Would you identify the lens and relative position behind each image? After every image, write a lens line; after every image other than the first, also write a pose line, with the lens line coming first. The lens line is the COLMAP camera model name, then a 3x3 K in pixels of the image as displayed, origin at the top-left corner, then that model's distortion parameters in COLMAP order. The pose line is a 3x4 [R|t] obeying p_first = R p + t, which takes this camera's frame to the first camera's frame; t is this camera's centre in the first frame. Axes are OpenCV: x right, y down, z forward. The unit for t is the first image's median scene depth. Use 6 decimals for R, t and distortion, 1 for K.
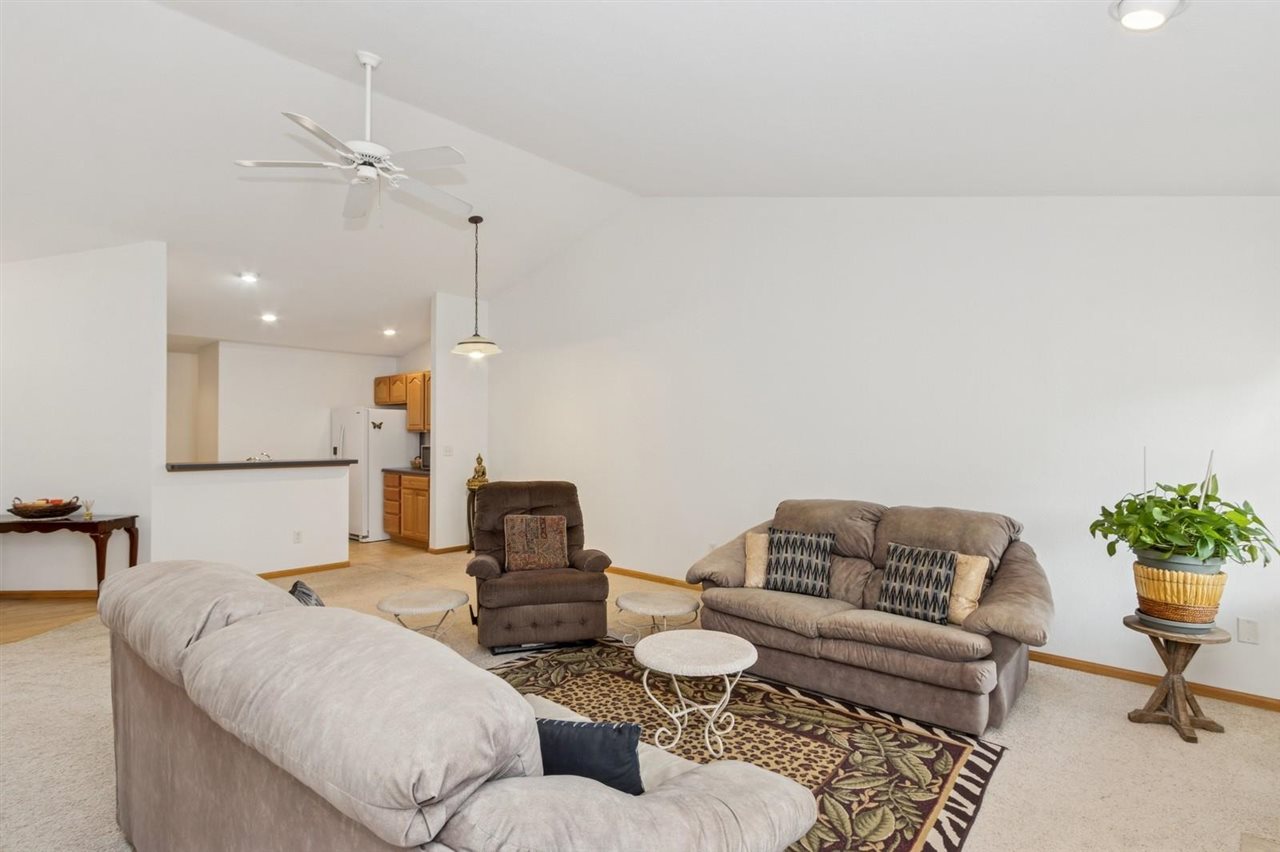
lens RADIAL K [[652.8, 0, 640.0], [0, 652.8, 426.0], [0, 0, 1]] dist [0.005849, 0.000404]
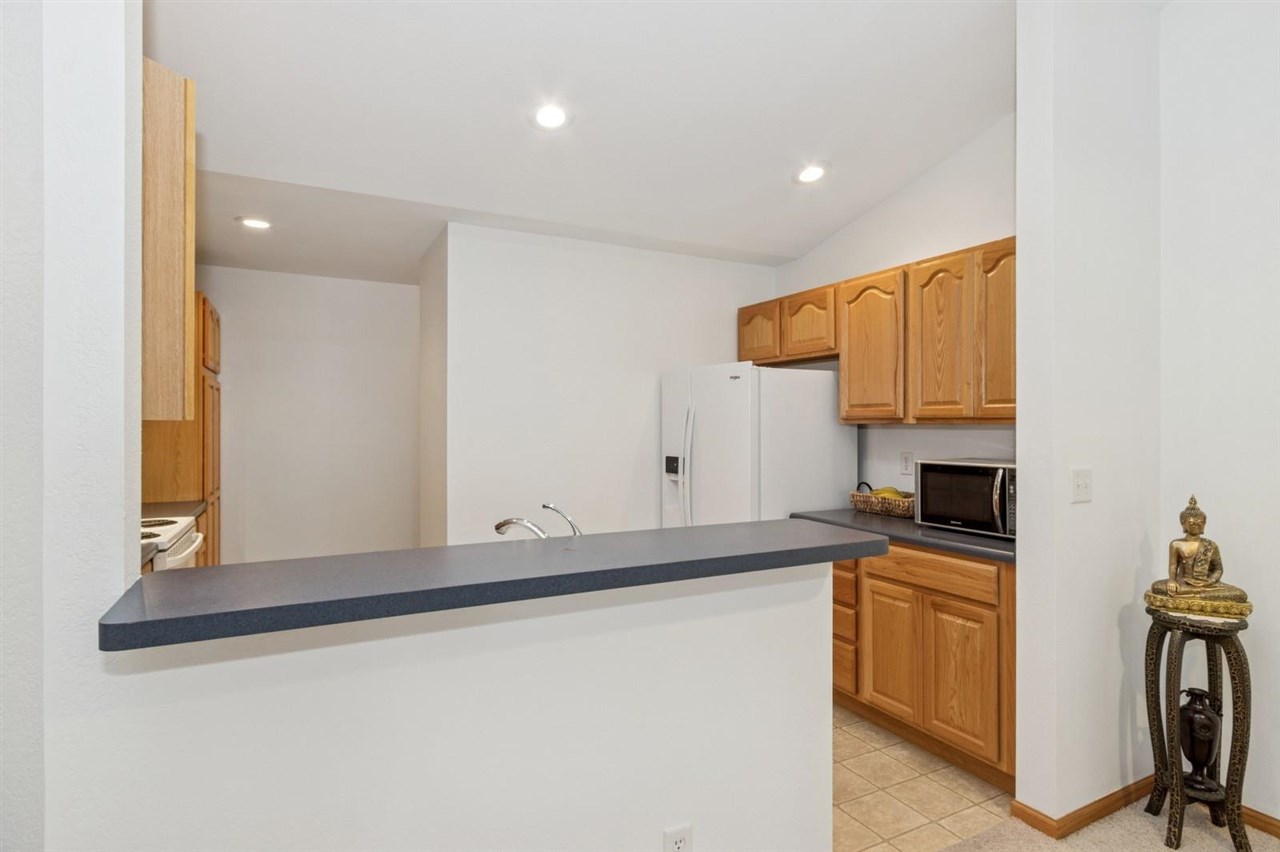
lens RADIAL K [[652.8, 0, 640.0], [0, 652.8, 426.0], [0, 0, 1]] dist [0.005849, 0.000404]
pose [[0.946075, 0.002412, -0.323940, -0.372437], [0.001699, 0.999922, 0.012405, 0.005786], [0.323944, -0.012286, 0.945996, 0.620162]]
